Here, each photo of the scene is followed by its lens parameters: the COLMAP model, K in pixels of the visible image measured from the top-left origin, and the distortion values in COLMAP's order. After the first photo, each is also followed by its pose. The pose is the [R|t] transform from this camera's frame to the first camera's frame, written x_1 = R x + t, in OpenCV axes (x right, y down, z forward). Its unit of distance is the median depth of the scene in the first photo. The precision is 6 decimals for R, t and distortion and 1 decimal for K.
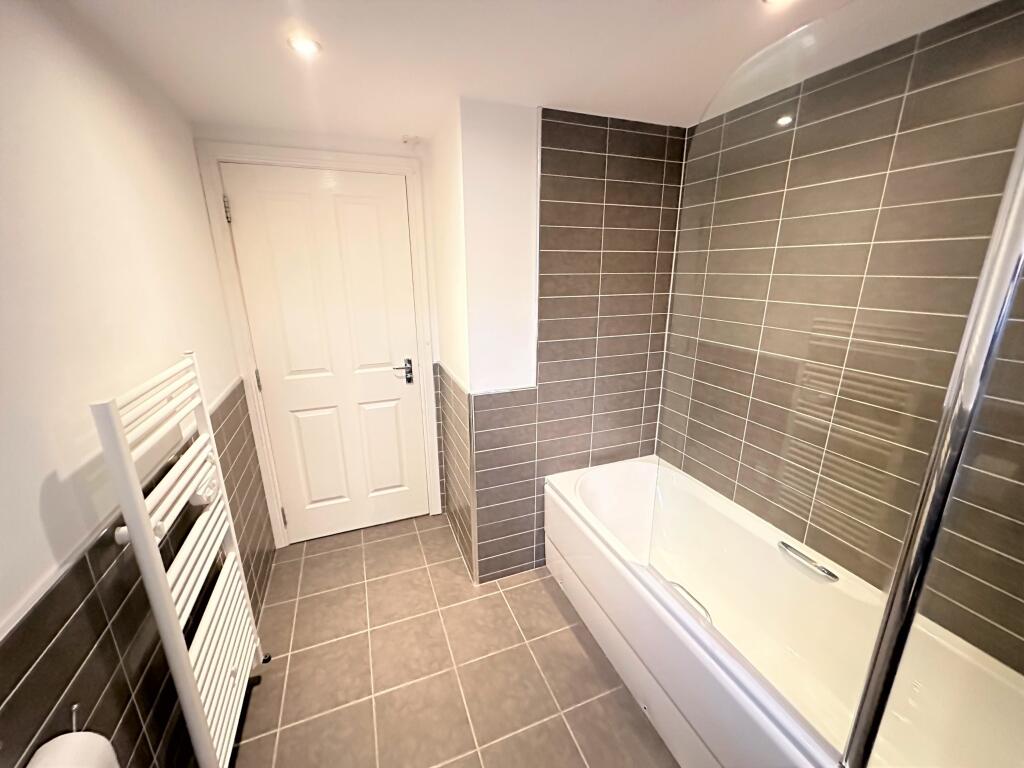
lens RADIAL K [[407.6, 0, 513.8], [0, 407.6, 383.5], [0, 0, 1]] dist [-0.000947, -0.000291]
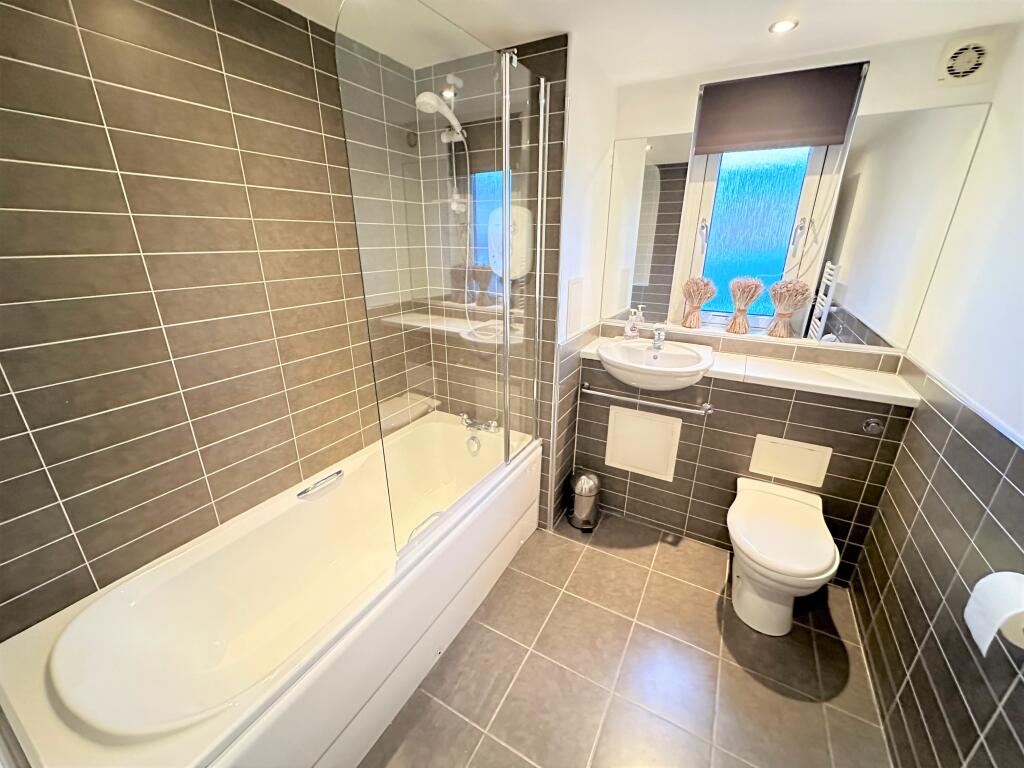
lens RADIAL K [[407.6, 0, 511.8], [0, 407.6, 382.5], [0, 0, 1]] dist [-0.000947, -0.000291]
pose [[-0.634100, -0.262192, 0.727442, -0.334939], [0.203618, 0.850938, 0.484194, -0.225685], [-0.745960, 0.455148, -0.486193, 0.975819]]
